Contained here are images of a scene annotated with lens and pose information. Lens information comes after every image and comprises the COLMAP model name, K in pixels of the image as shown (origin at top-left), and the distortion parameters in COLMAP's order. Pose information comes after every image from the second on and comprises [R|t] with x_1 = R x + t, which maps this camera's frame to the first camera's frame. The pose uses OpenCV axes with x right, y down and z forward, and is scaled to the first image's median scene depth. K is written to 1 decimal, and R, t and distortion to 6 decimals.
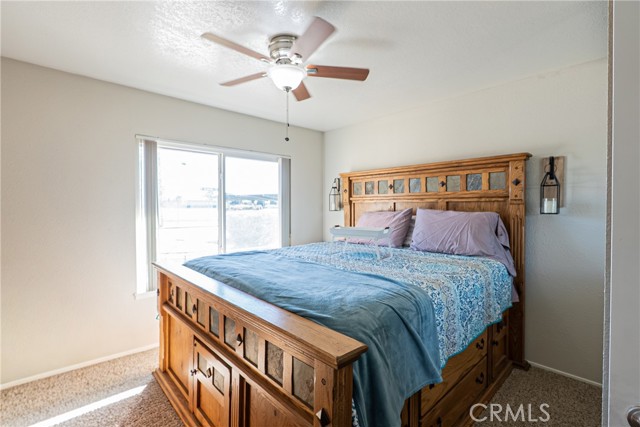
lens RADIAL K [[293.8, 0, 320.7], [0, 293.8, 210.4], [0, 0, 1]] dist [-0.011429, -0.000088]
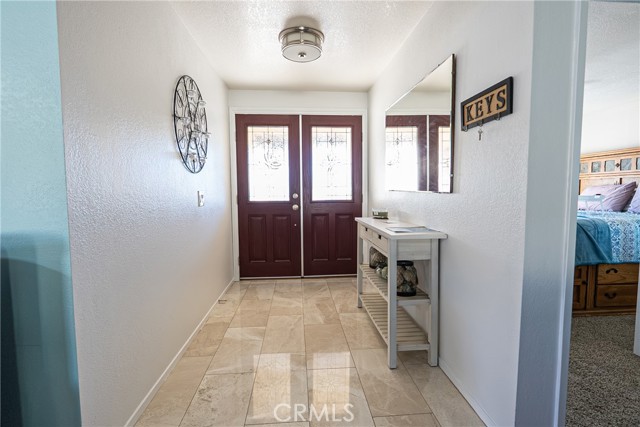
lens RADIAL K [[293.8, 0, 320.7], [0, 293.8, 210.4], [0, 0, 1]] dist [-0.011429, -0.000088]
pose [[0.776462, 0.036867, -0.629085, 0.046680], [-0.002191, 0.998439, 0.055809, 0.044996], [0.630160, -0.041955, 0.775331, -0.761213]]
